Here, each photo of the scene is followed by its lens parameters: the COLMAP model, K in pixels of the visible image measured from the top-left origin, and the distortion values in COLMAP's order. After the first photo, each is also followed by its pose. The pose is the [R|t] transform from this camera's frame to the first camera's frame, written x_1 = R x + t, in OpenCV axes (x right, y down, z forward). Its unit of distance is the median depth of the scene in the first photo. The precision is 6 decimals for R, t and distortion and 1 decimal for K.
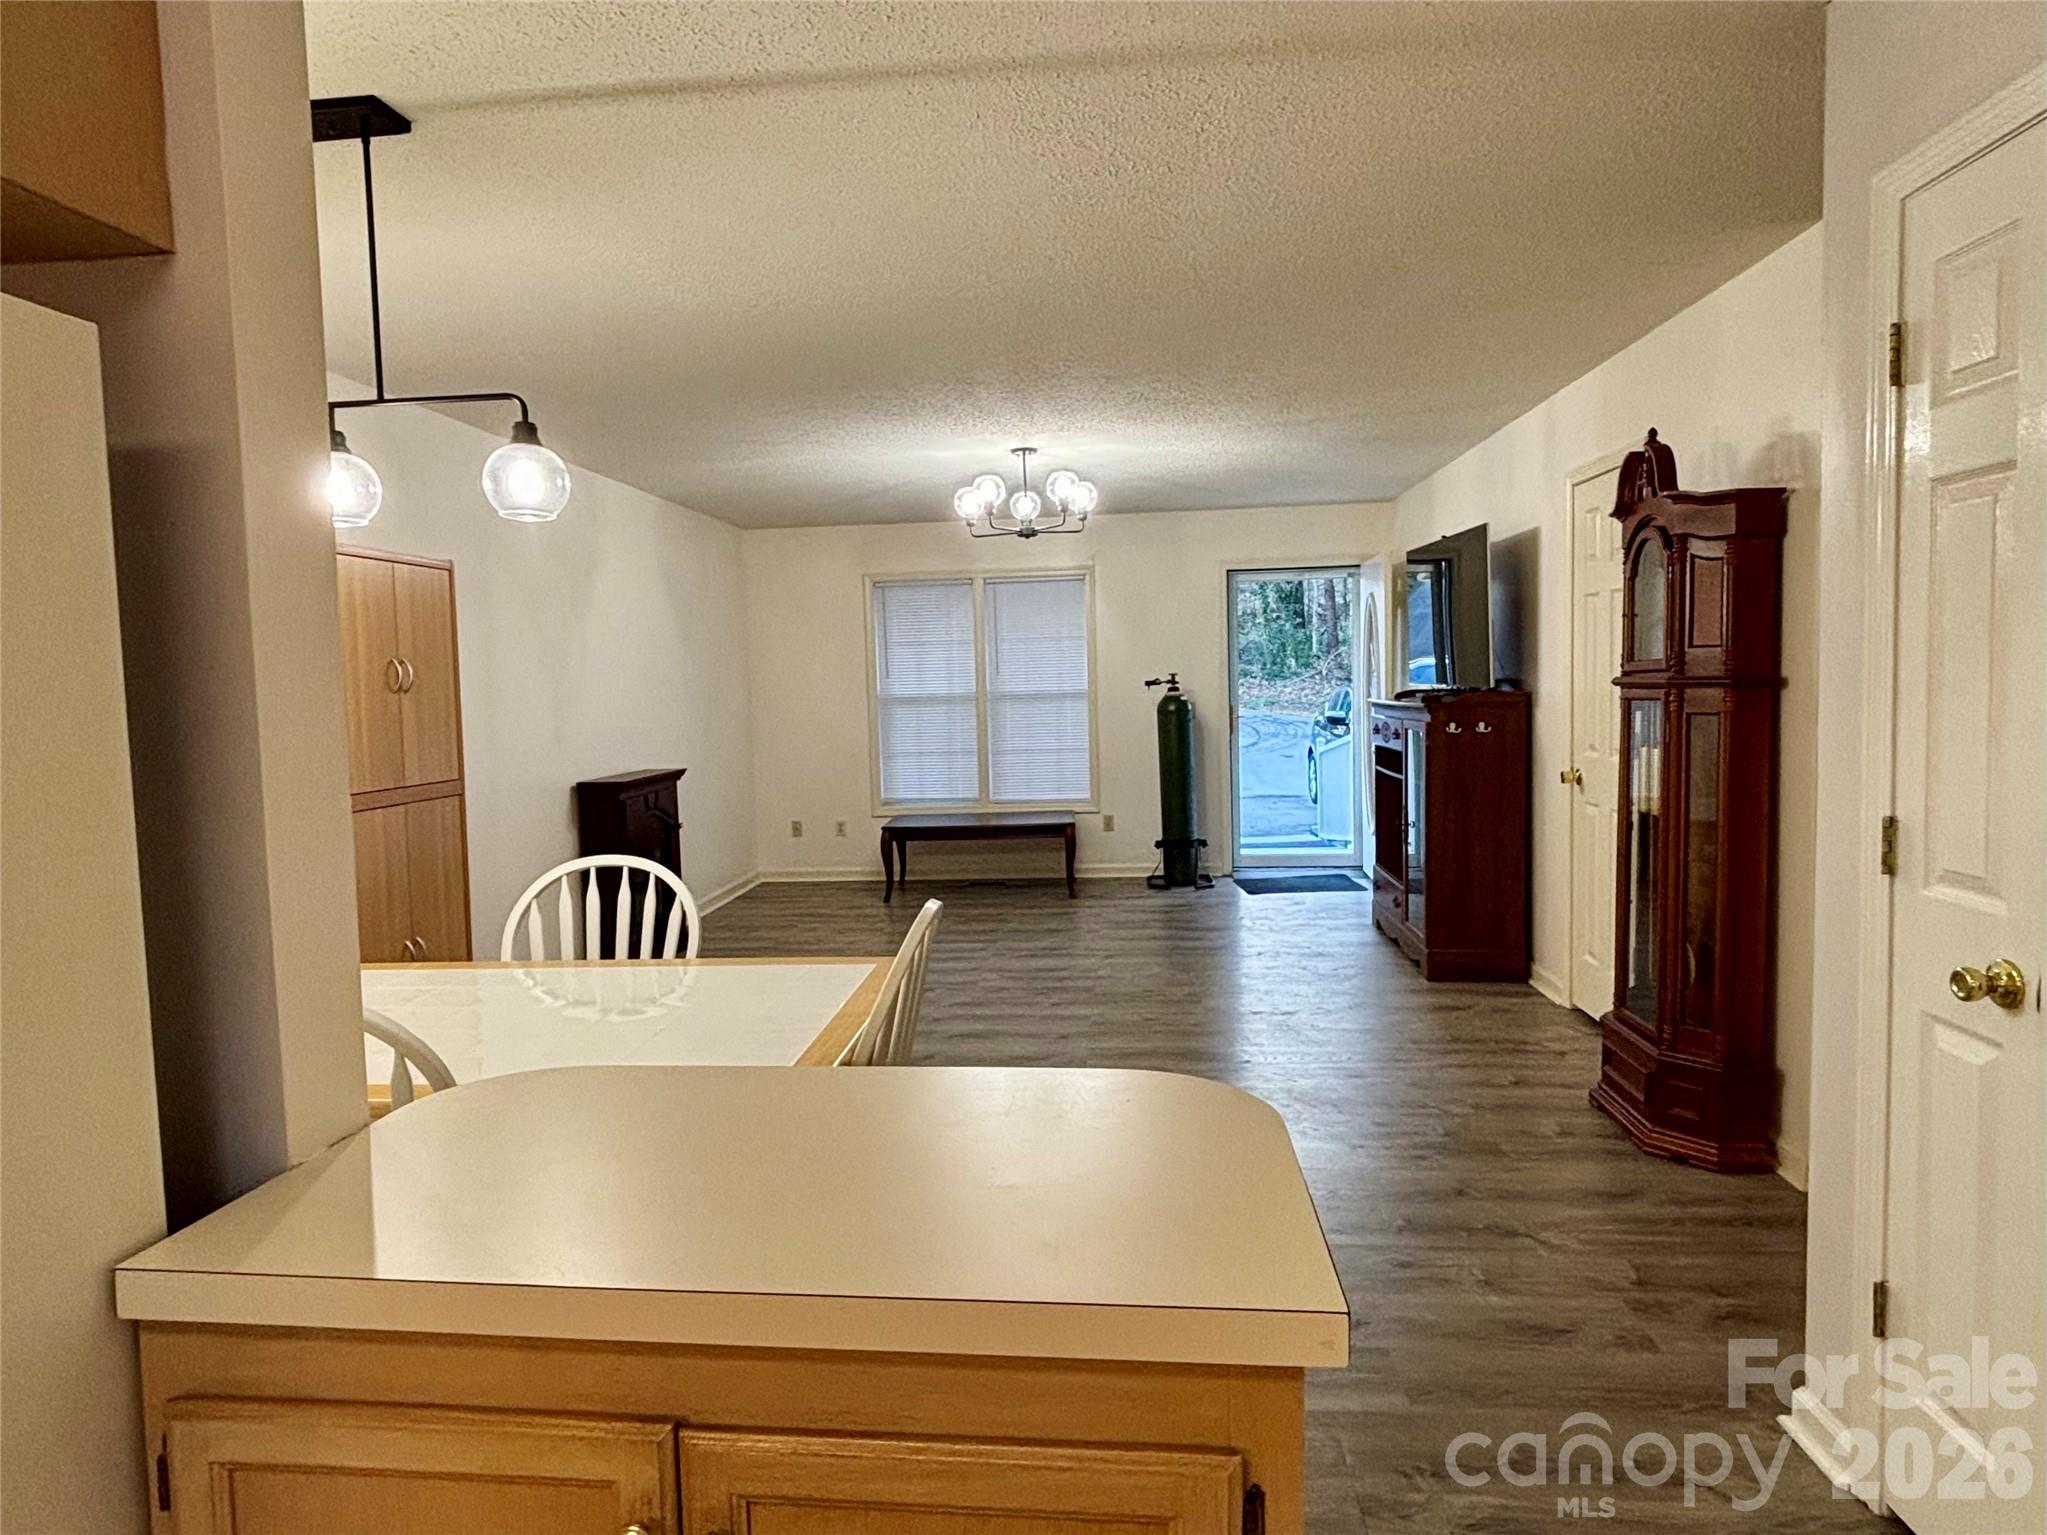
lens RADIAL K [[1189.9, 0, 1021.4], [0, 1189.9, 763.4], [0, 0, 1]] dist [0.042291, 0.000007]
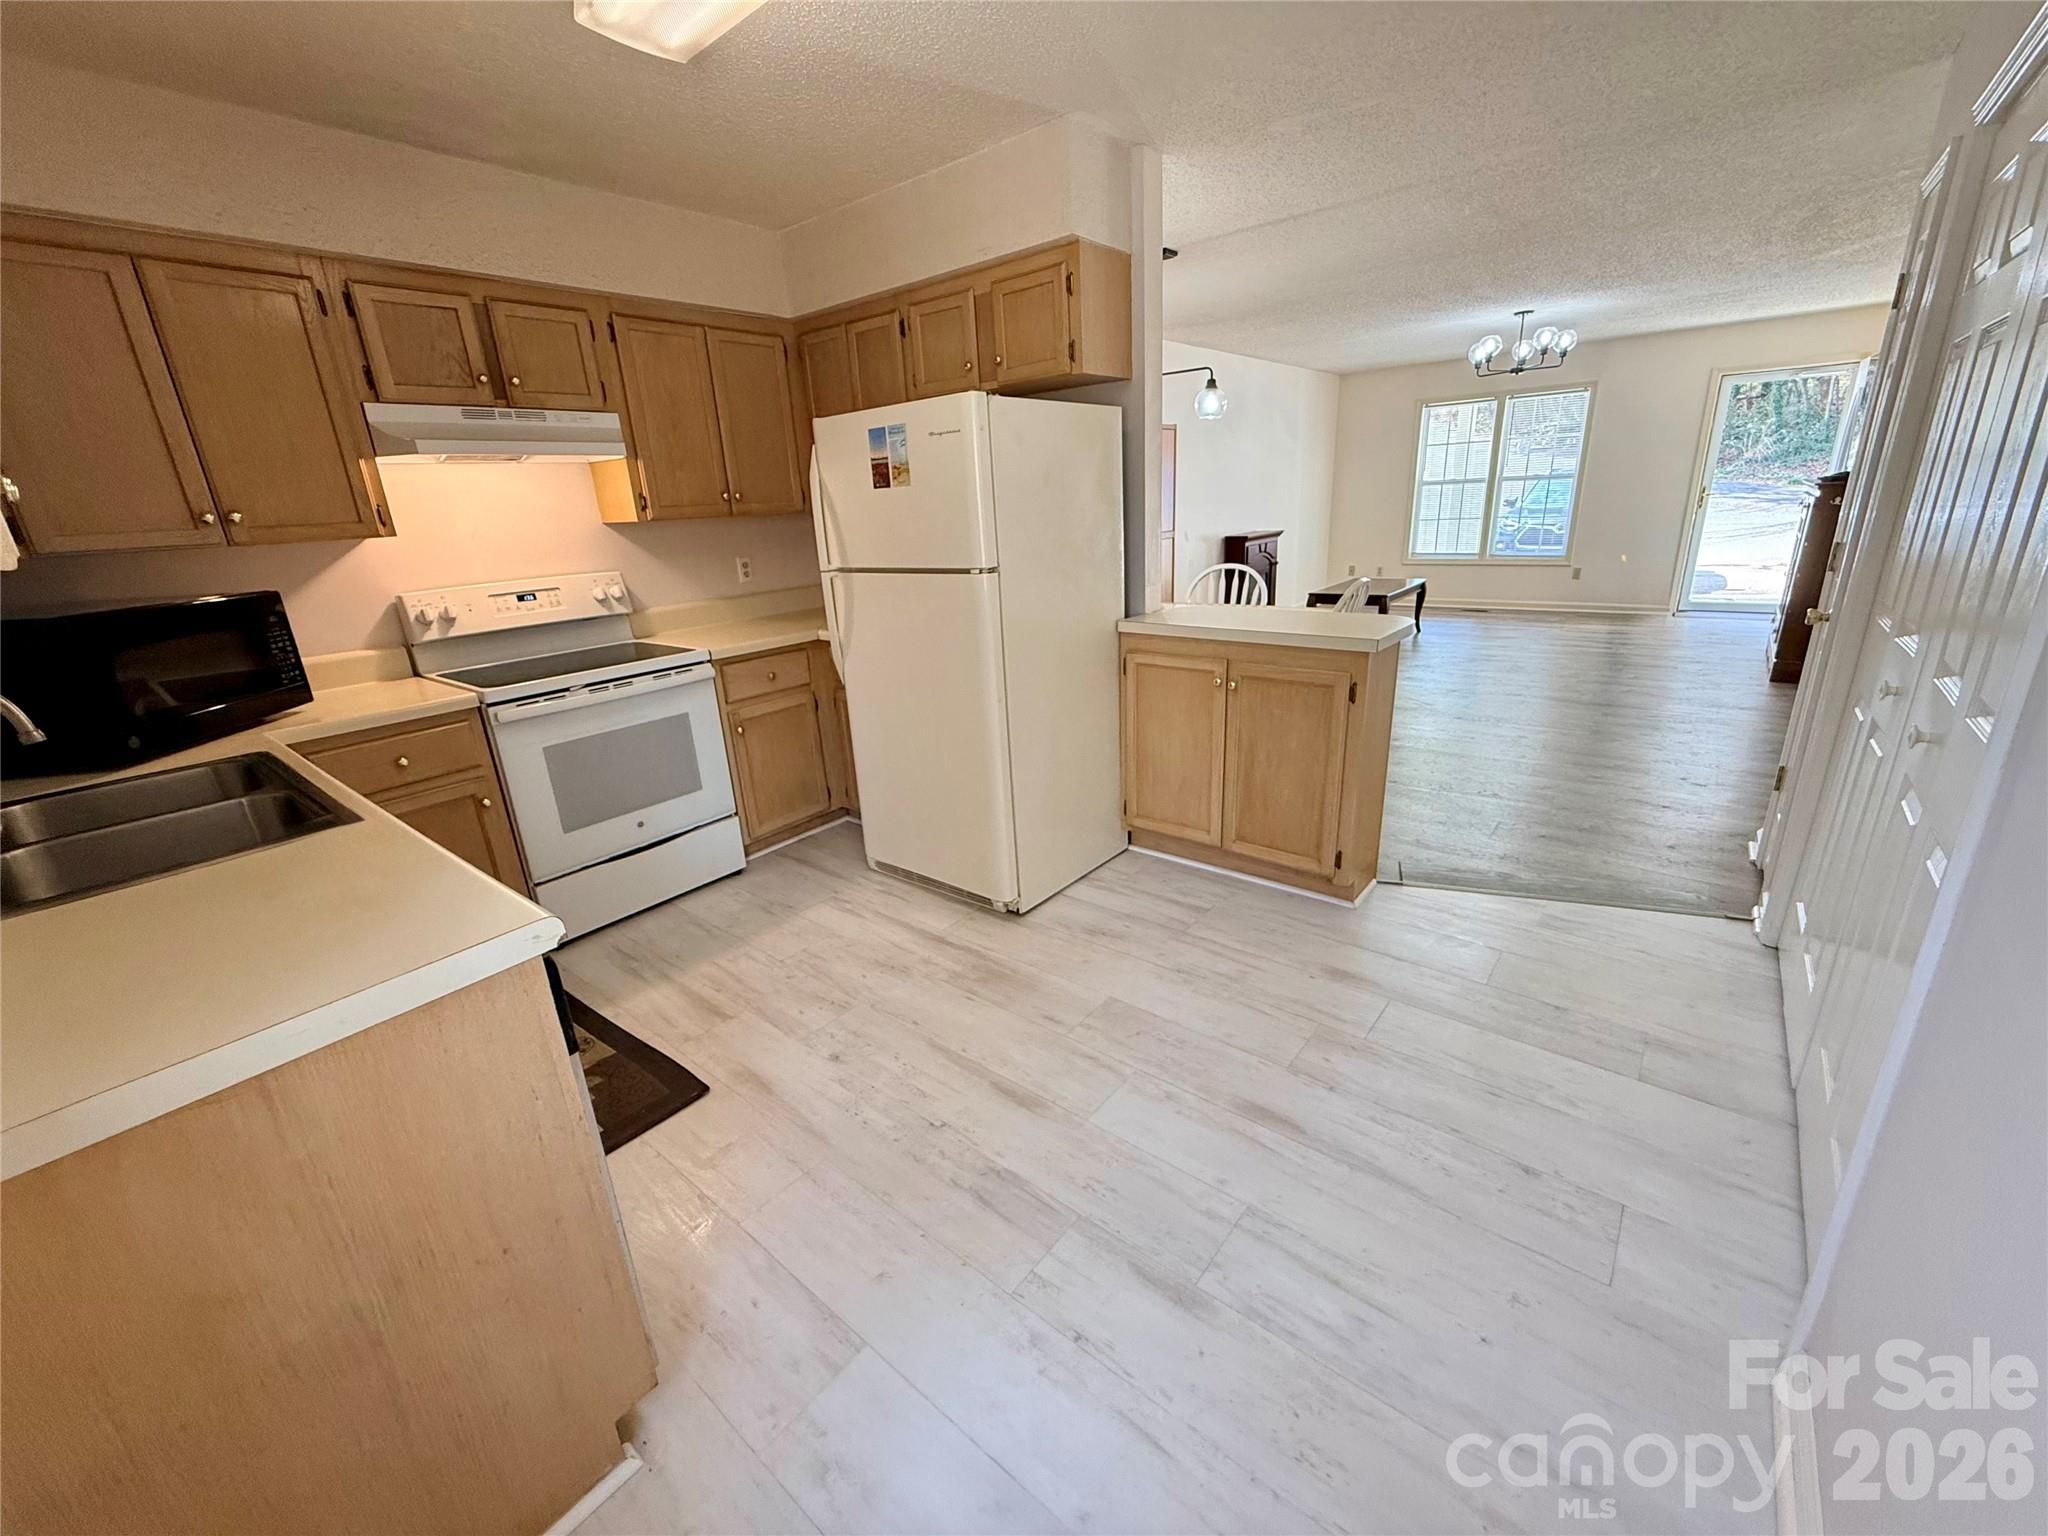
lens RADIAL K [[816.3, 0, 1025.8], [0, 816.3, 764.0], [0, 0, 1]] dist [-0.001971, 0.000625]
pose [[0.829131, 0.158448, -0.536130, 0.109384], [-0.008568, 0.962484, 0.271203, 0.012867], [0.558988, -0.220270, 0.799383, -0.269672]]
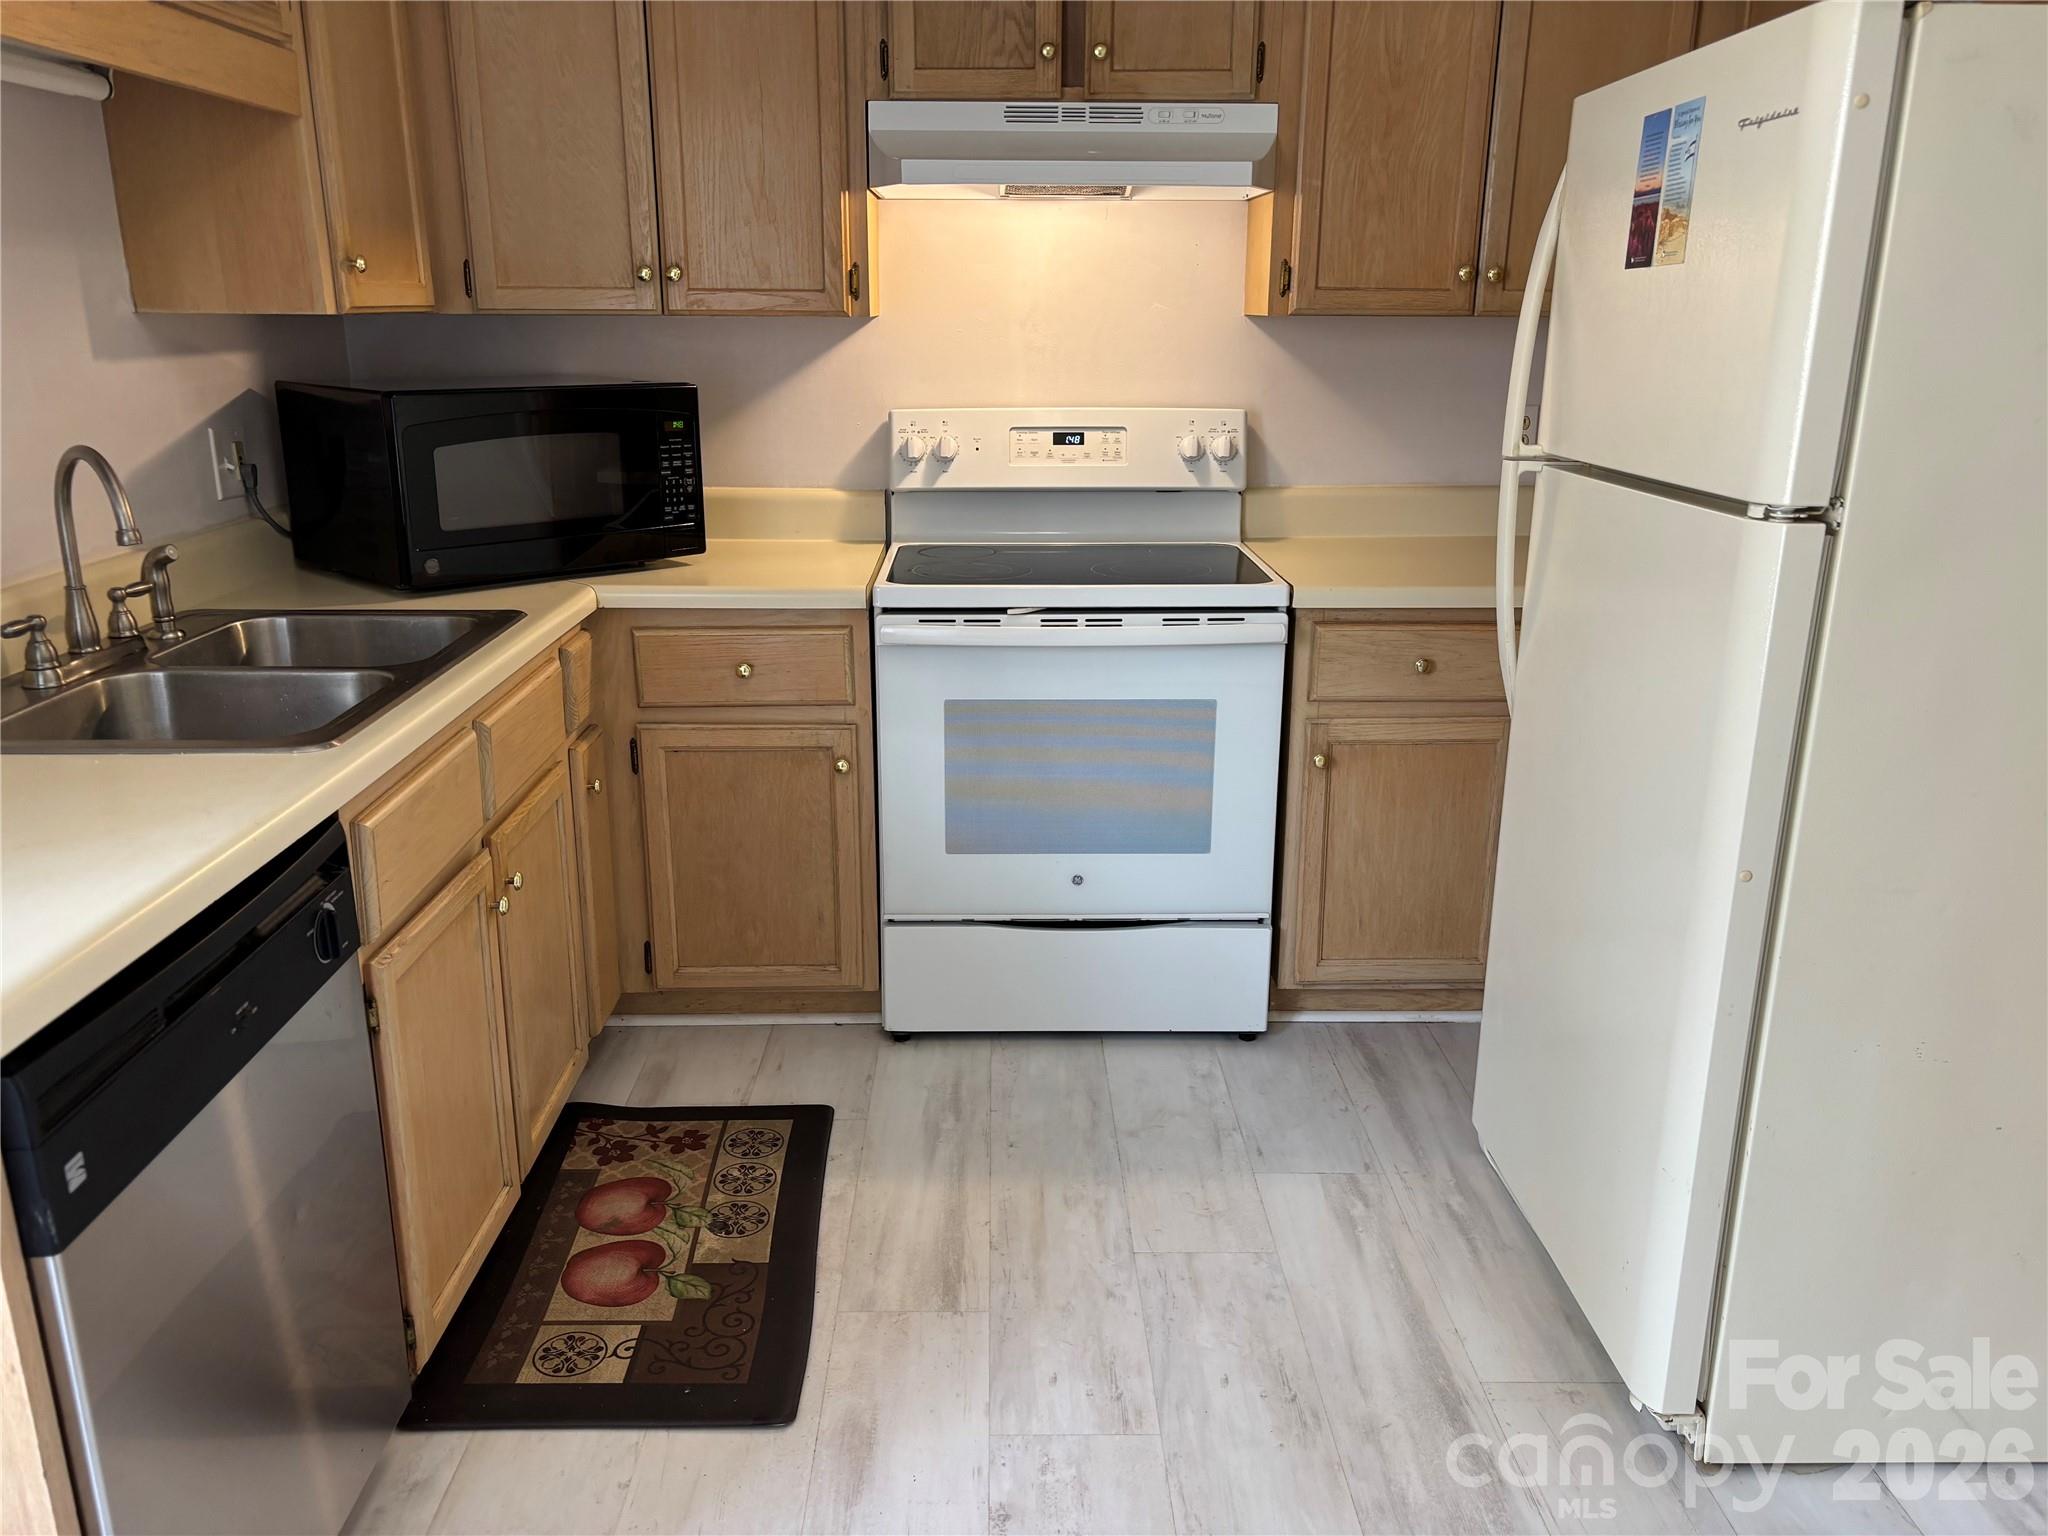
lens RADIAL K [[1543.7, 0, 1010.6], [0, 1543.7, 760.0], [0, 0, 1]] dist [0.063361, -0.080891]
pose [[0.110745, 0.302428, -0.946717, 0.113897], [-0.075141, 0.952398, 0.295453, 0.002434], [0.991004, 0.038417, 0.128198, -0.114442]]
